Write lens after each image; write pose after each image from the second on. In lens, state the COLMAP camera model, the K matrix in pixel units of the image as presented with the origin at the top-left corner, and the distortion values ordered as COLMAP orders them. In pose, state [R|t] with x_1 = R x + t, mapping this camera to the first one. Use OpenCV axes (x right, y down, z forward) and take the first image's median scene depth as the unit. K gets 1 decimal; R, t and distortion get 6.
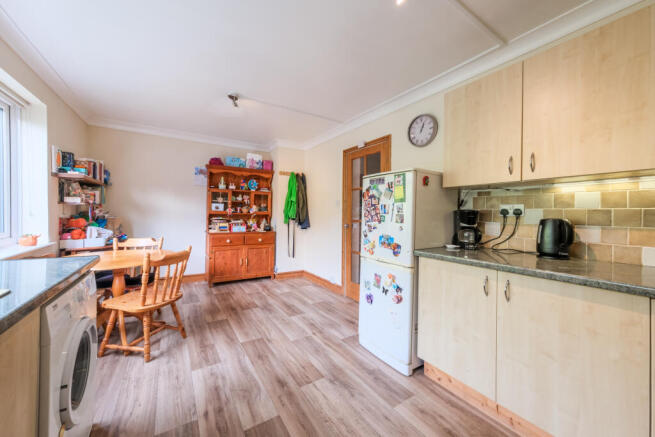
lens RADIAL K [[247.6, 0, 327.5], [0, 247.6, 218.5], [0, 0, 1]] dist [0.000046, 0.000026]
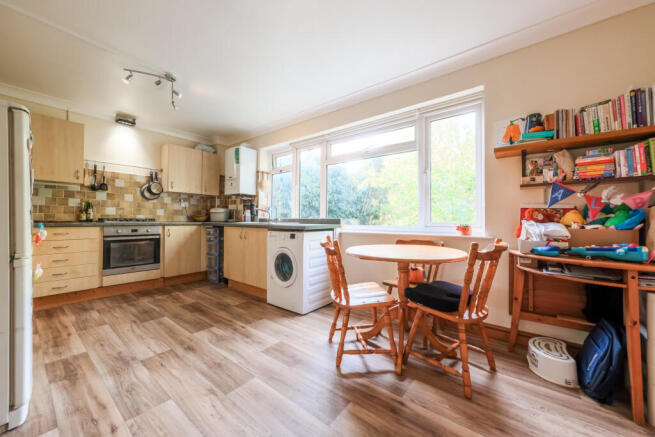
lens RADIAL K [[247.6, 0, 327.5], [0, 247.6, 218.5], [0, 0, 1]] dist [0.000046, 0.000026]
pose [[-0.948338, -0.020190, -0.316618, -0.192992], [-0.025958, 0.999565, 0.014009, 0.024386], [0.316198, 0.021504, -0.948450, 1.056117]]
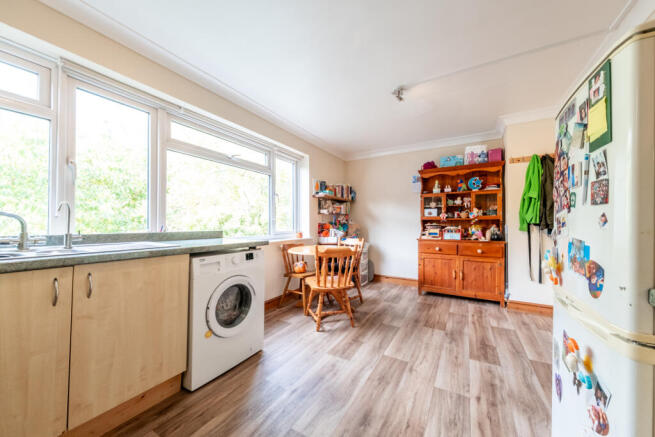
lens RADIAL K [[238.0, 0, 328.4], [0, 238.0, 222.2], [0, 0, 1]] dist [0.000881, -0.000058]
pose [[0.452535, -0.024657, -0.891406, 0.213615], [-0.013745, 0.999306, -0.034619, 0.030917], [0.891641, 0.027919, 0.451882, 0.253351]]
